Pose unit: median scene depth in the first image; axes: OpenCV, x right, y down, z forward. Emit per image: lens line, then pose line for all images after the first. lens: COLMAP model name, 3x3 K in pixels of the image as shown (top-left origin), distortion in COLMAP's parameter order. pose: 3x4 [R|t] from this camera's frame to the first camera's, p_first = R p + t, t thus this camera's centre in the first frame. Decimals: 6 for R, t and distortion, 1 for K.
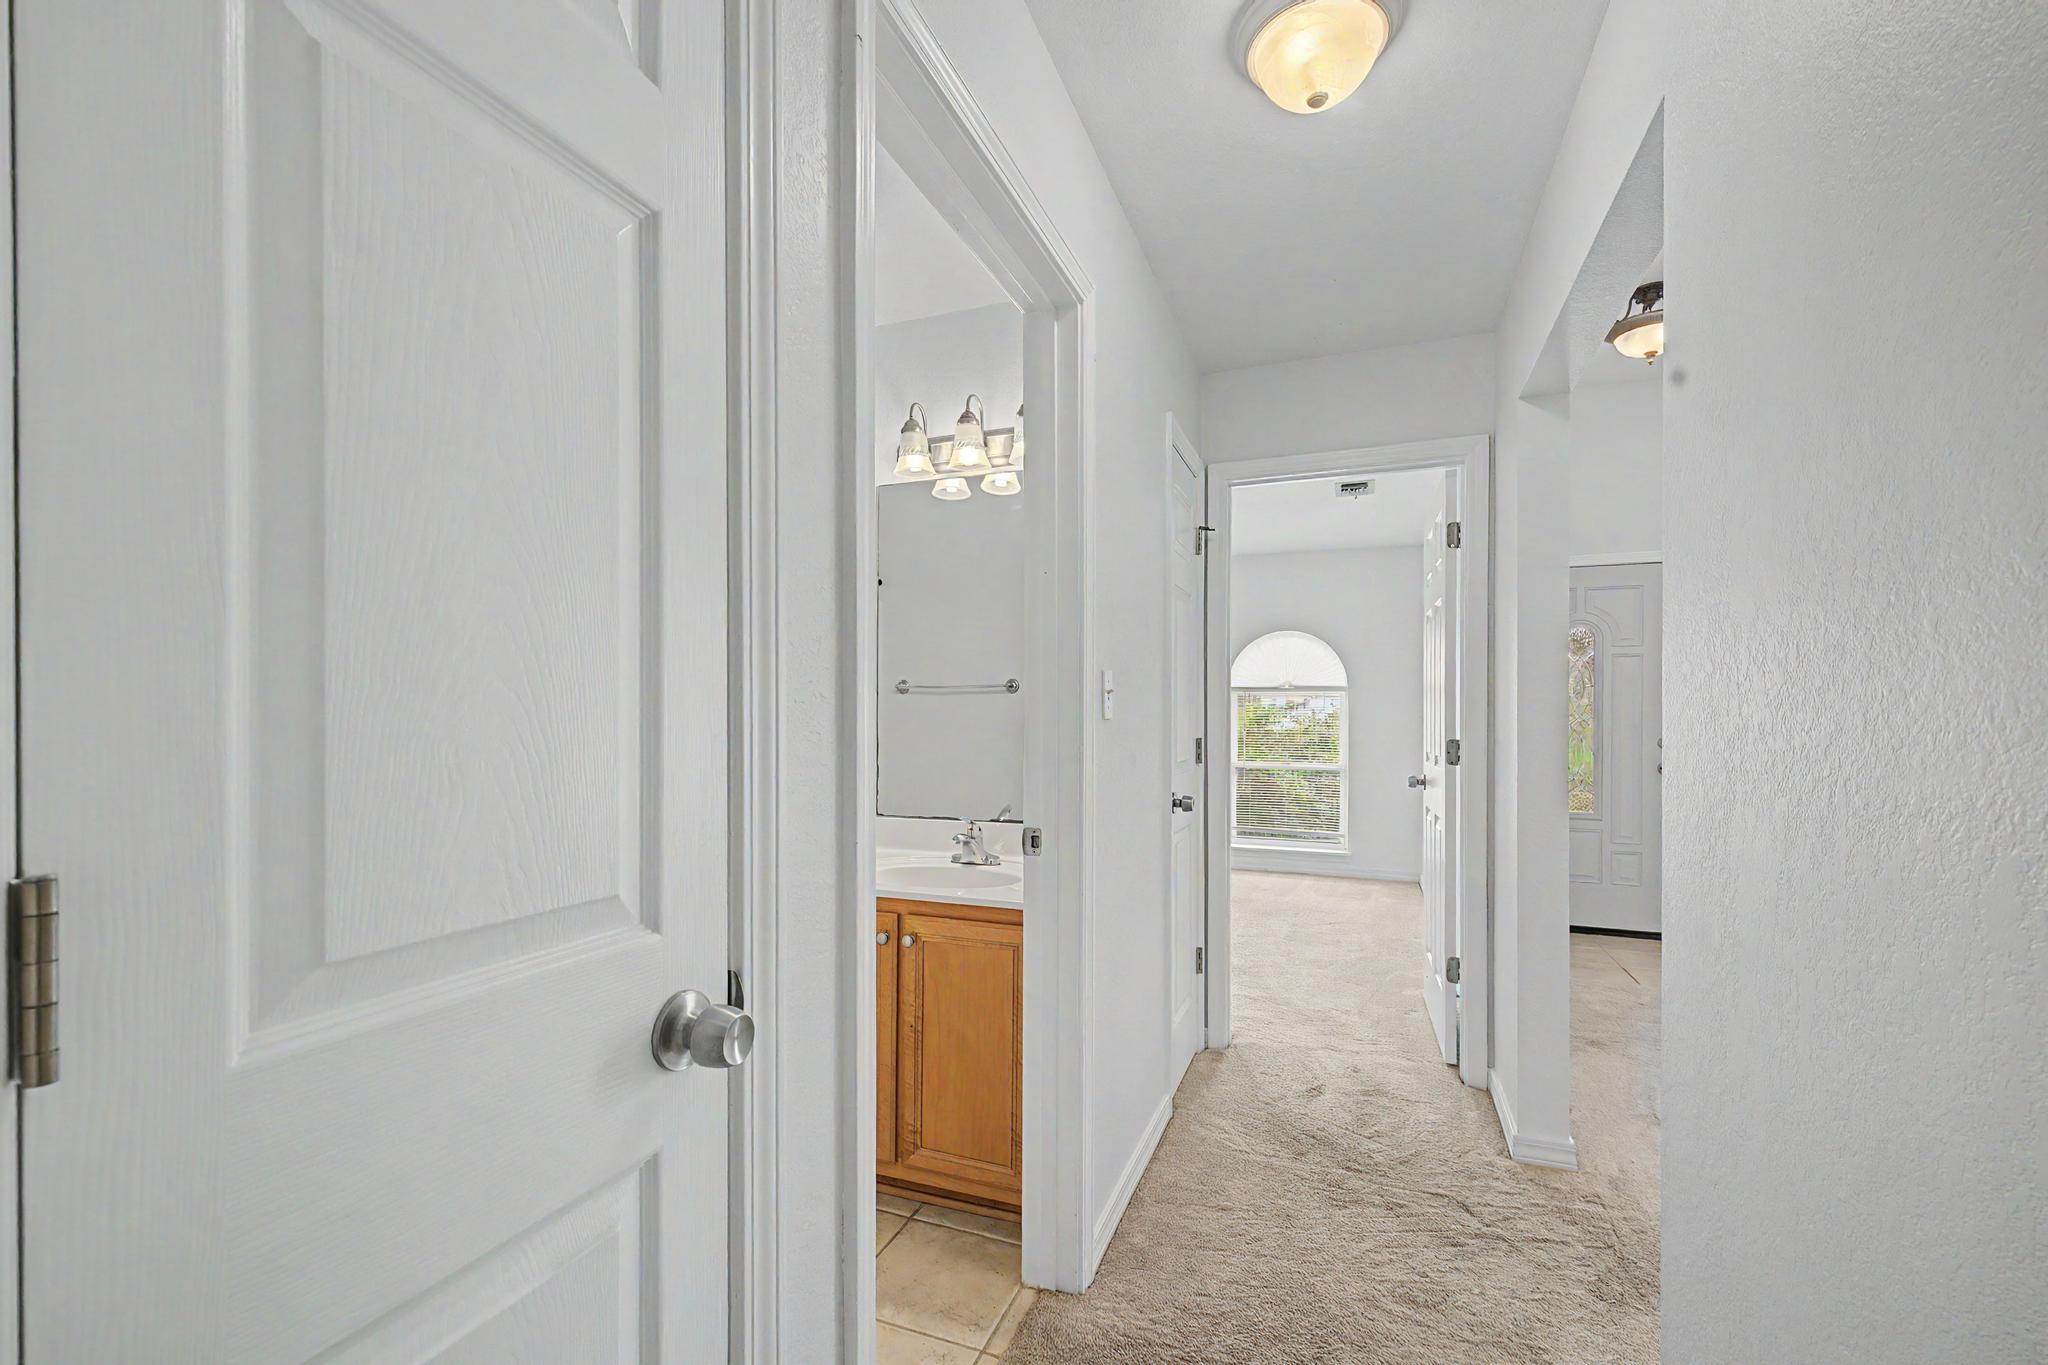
lens RADIAL K [[872.1, 0, 1017.3], [0, 872.1, 708.0], [0, 0, 1]] dist [0.006082, -0.000063]
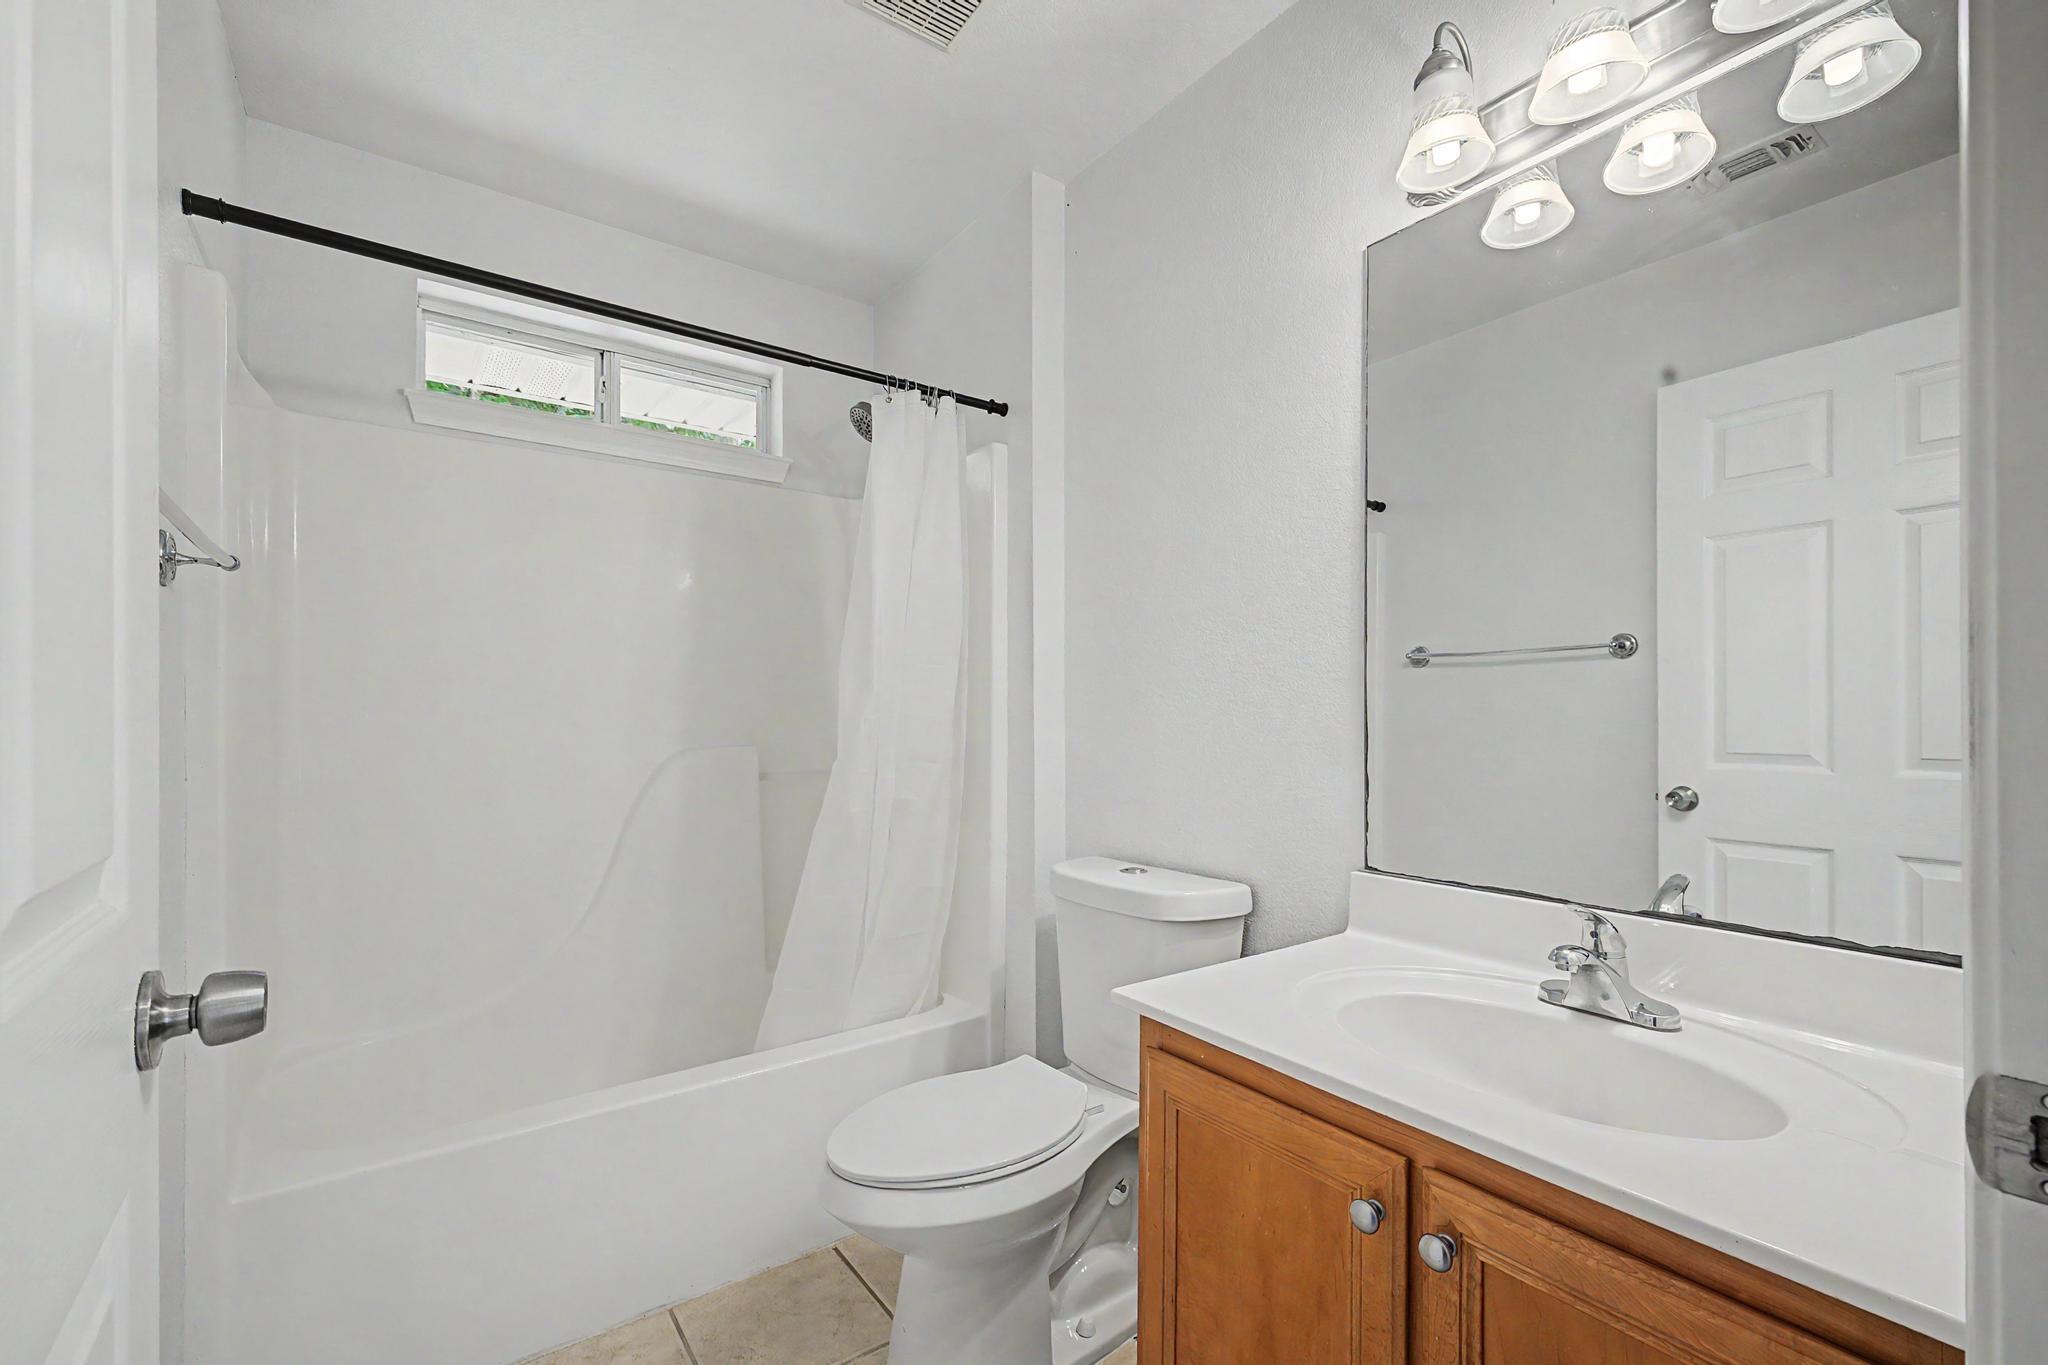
lens RADIAL K [[872.1, 0, 1017.3], [0, 872.1, 708.0], [0, 0, 1]] dist [0.006082, -0.000063]
pose [[0.845956, -0.003531, -0.533240, -0.072936], [0.002940, 0.999994, -0.001958, 0.032959], [0.533244, 0.000088, 0.845962, 0.560516]]
